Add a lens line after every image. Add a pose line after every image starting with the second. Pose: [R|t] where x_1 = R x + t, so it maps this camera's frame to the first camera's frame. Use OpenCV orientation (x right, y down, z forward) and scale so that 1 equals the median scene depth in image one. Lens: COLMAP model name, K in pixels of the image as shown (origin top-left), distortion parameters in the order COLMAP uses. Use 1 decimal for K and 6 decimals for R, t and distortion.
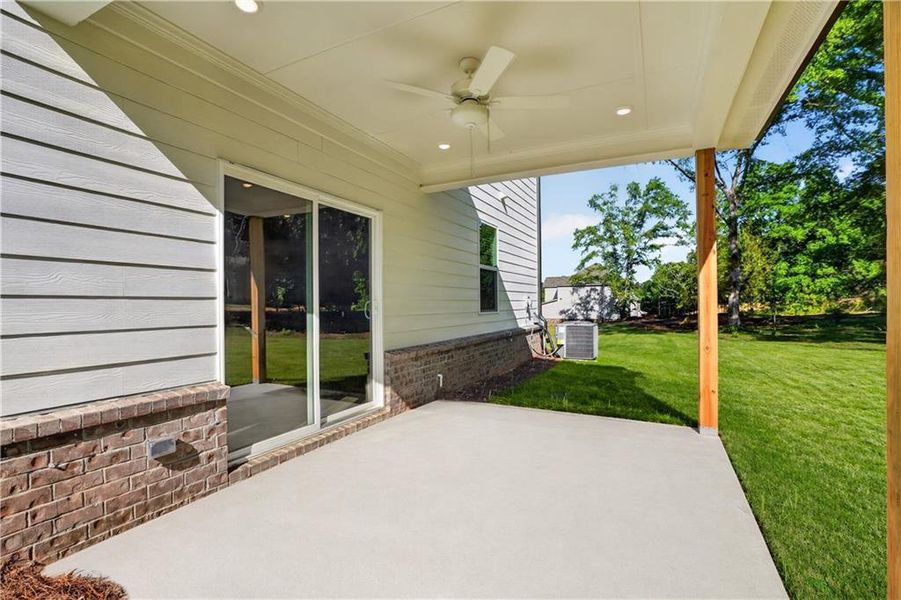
lens RADIAL K [[457.0, 0, 445.8], [0, 457.0, 309.1], [0, 0, 1]] dist [-0.052316, 0.030081]
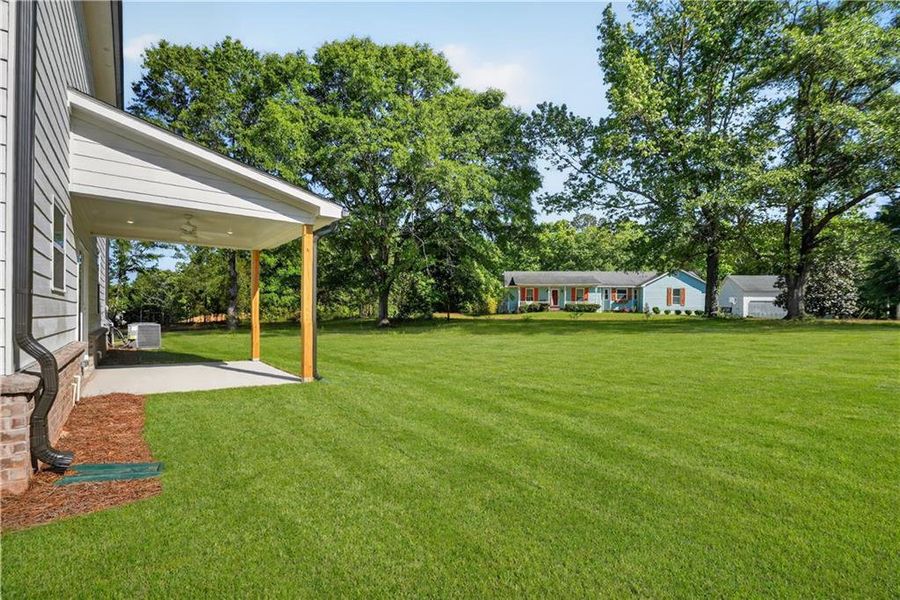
lens RADIAL K [[456.5, 0, 445.3], [0, 456.5, 309.1], [0, 0, 1]] dist [-0.052316, 0.030081]
pose [[0.503334, 0.027216, 0.863663, -0.131229], [-0.009267, 0.999616, -0.026099, 0.004045], [-0.864042, 0.005133, 0.503393, -0.145208]]
